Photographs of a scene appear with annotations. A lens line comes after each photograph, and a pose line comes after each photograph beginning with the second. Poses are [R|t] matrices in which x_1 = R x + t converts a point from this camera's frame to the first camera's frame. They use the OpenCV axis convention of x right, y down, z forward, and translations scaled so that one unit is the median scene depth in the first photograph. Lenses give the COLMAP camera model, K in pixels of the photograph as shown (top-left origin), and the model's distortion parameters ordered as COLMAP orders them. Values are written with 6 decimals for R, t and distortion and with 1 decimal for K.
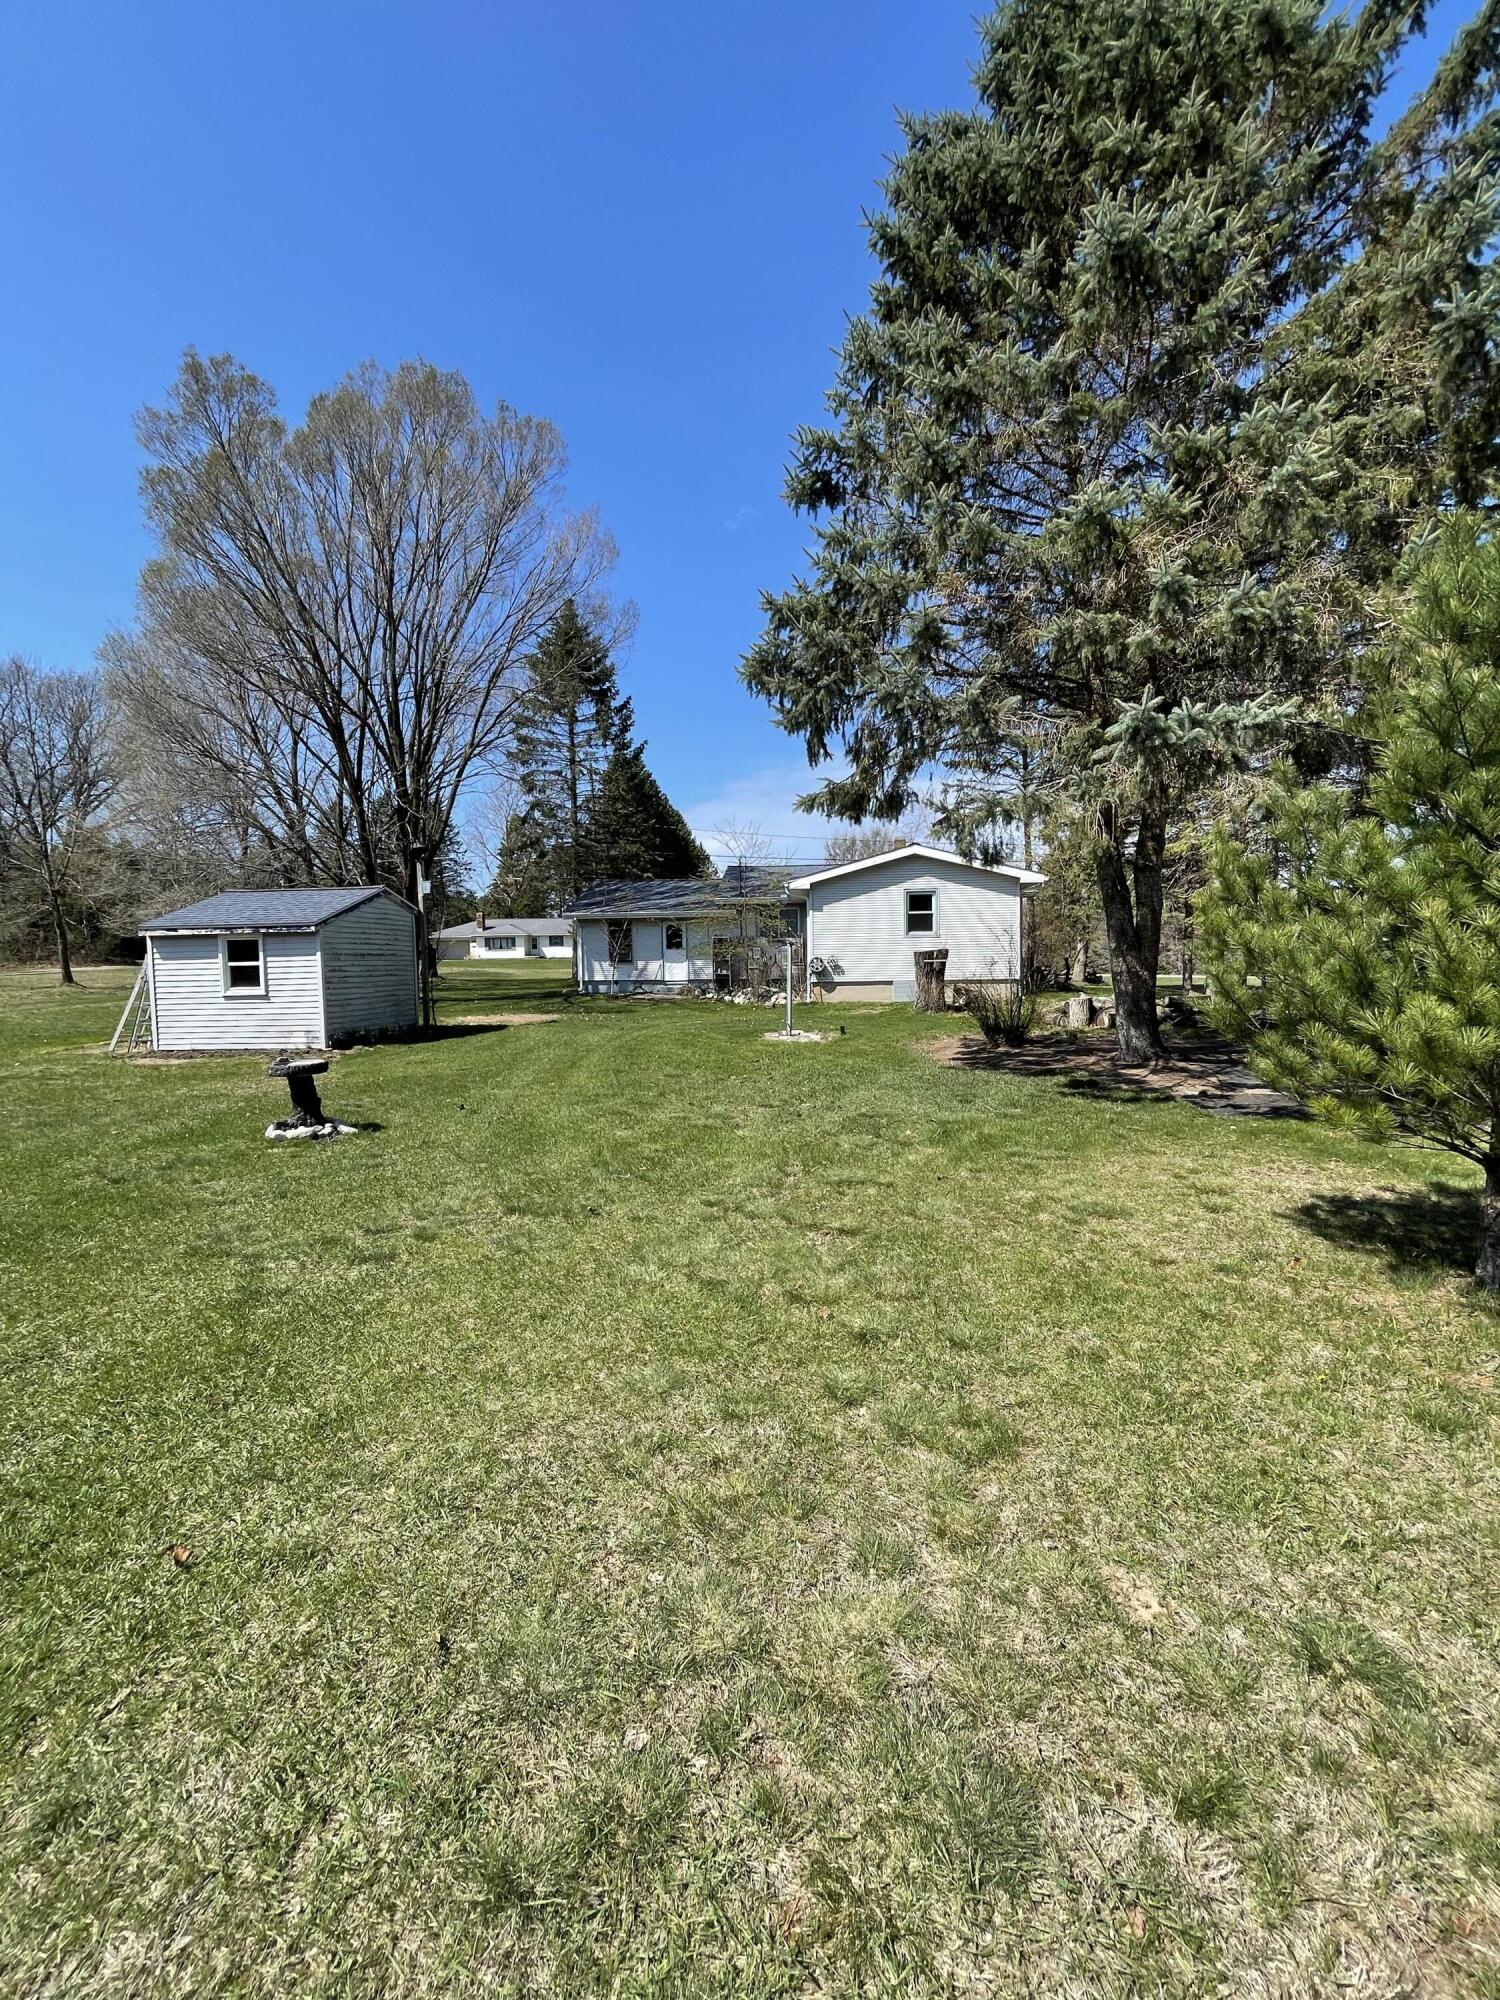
lens RADIAL K [[804.6, 0, 750.0], [0, 804.6, 1000.0], [0, 0, 1]] dist [0.000053, -0.000007]
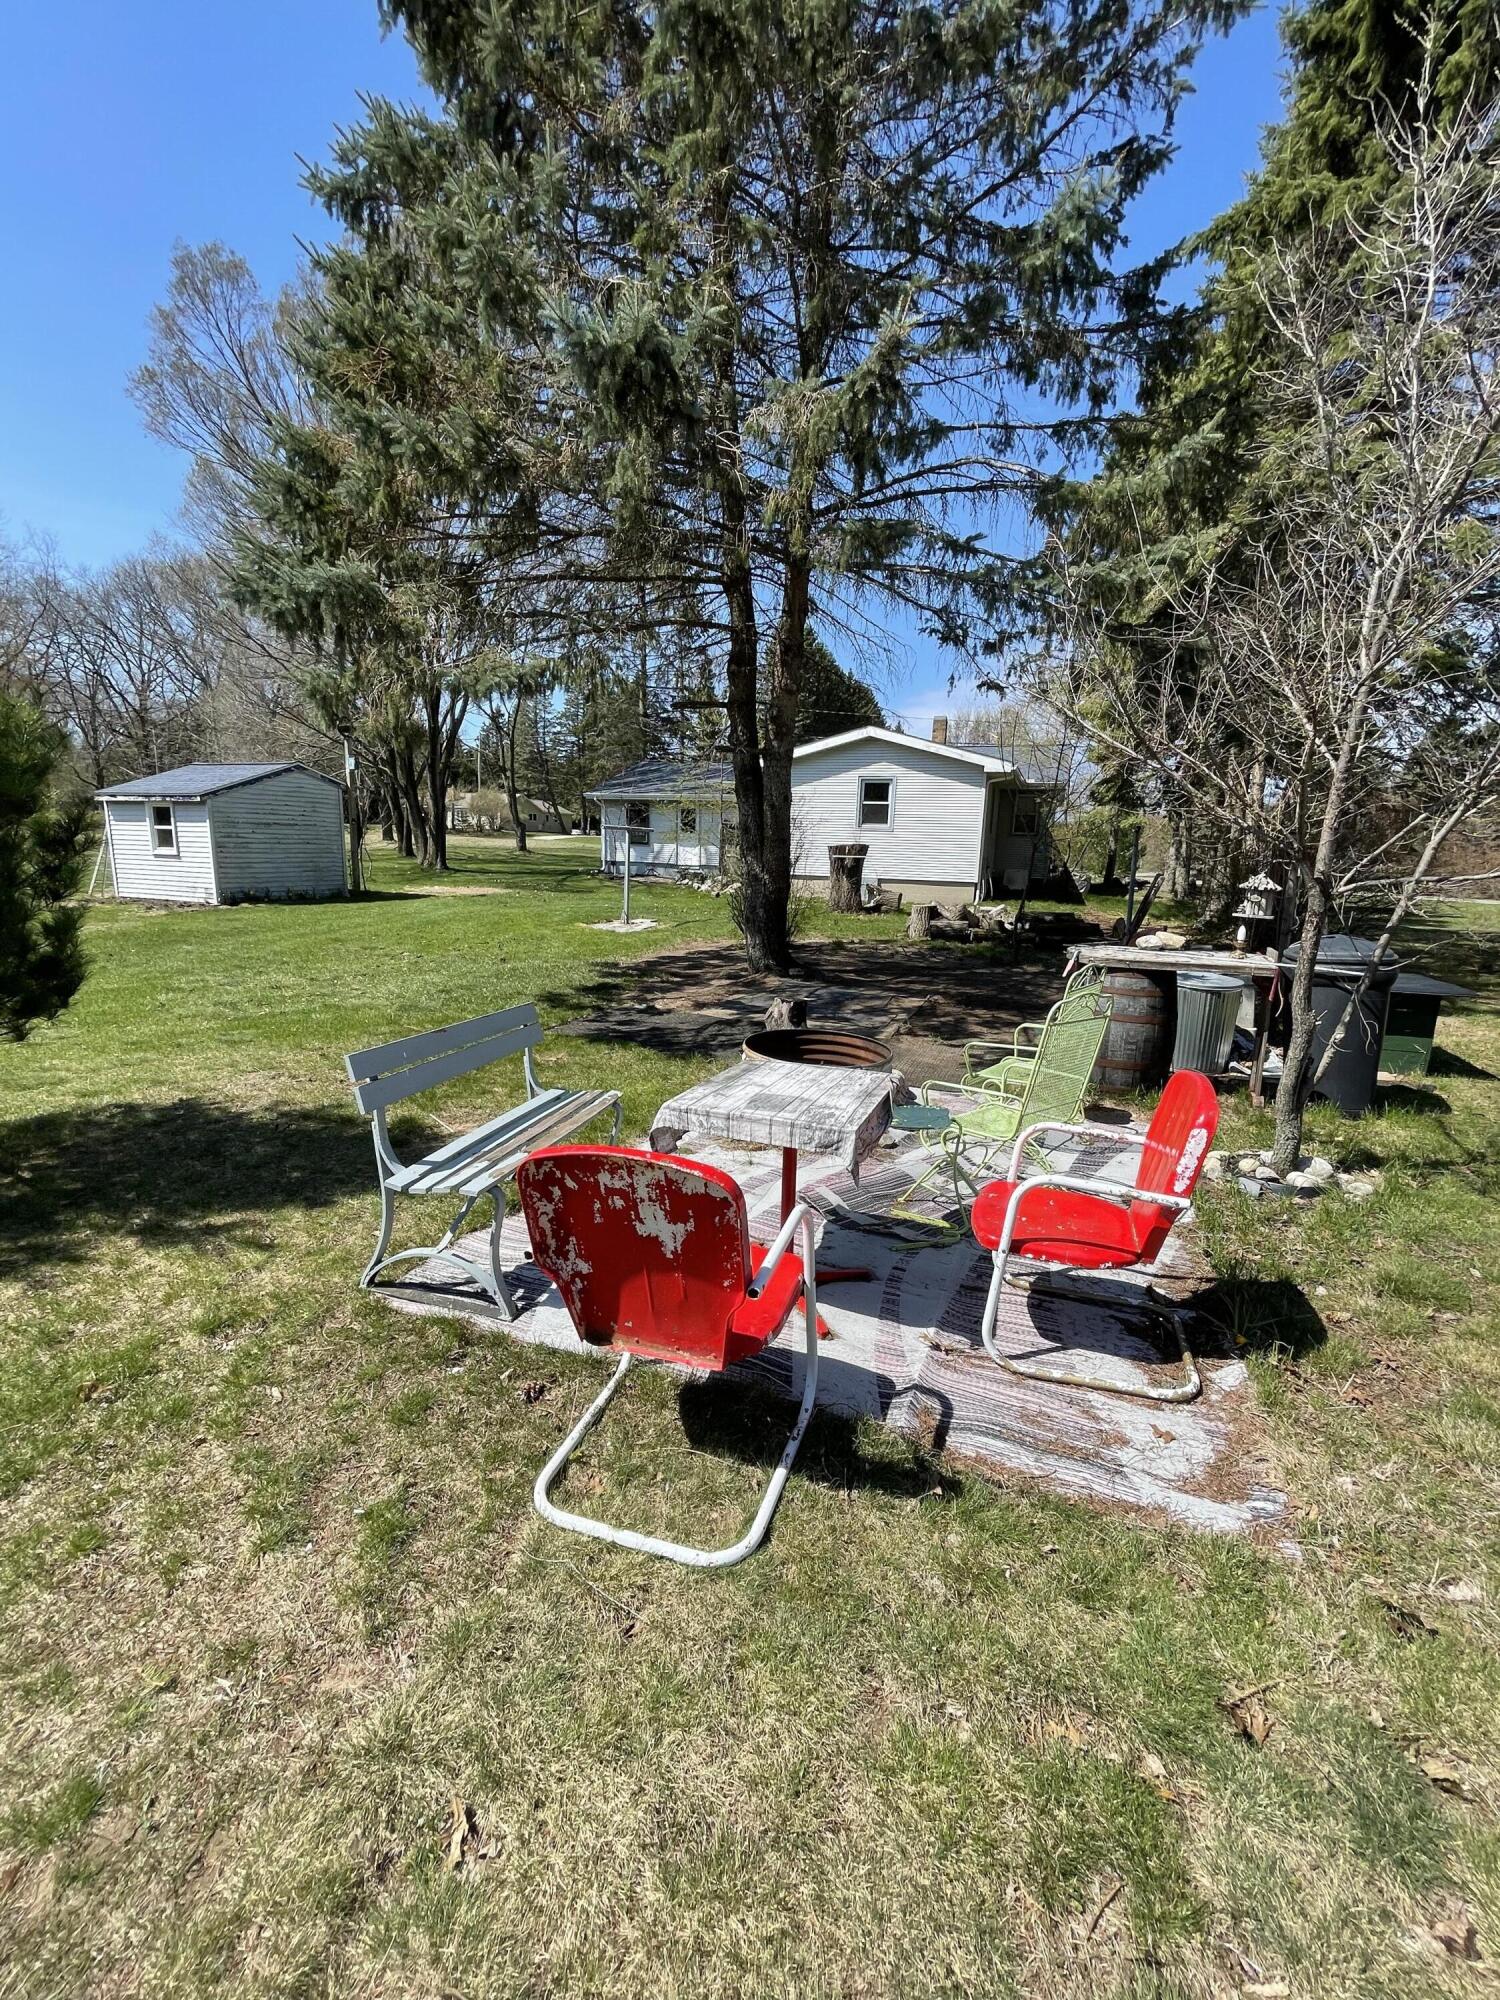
lens RADIAL K [[804.6, 0, 750.0], [0, 804.6, 1000.0], [0, 0, 1]] dist [0.000053, -0.000007]
pose [[0.955766, 0.100110, -0.276568, 0.374451], [-0.060670, 0.987174, 0.147668, -0.014714], [0.287804, -0.124357, 0.949581, 0.064135]]
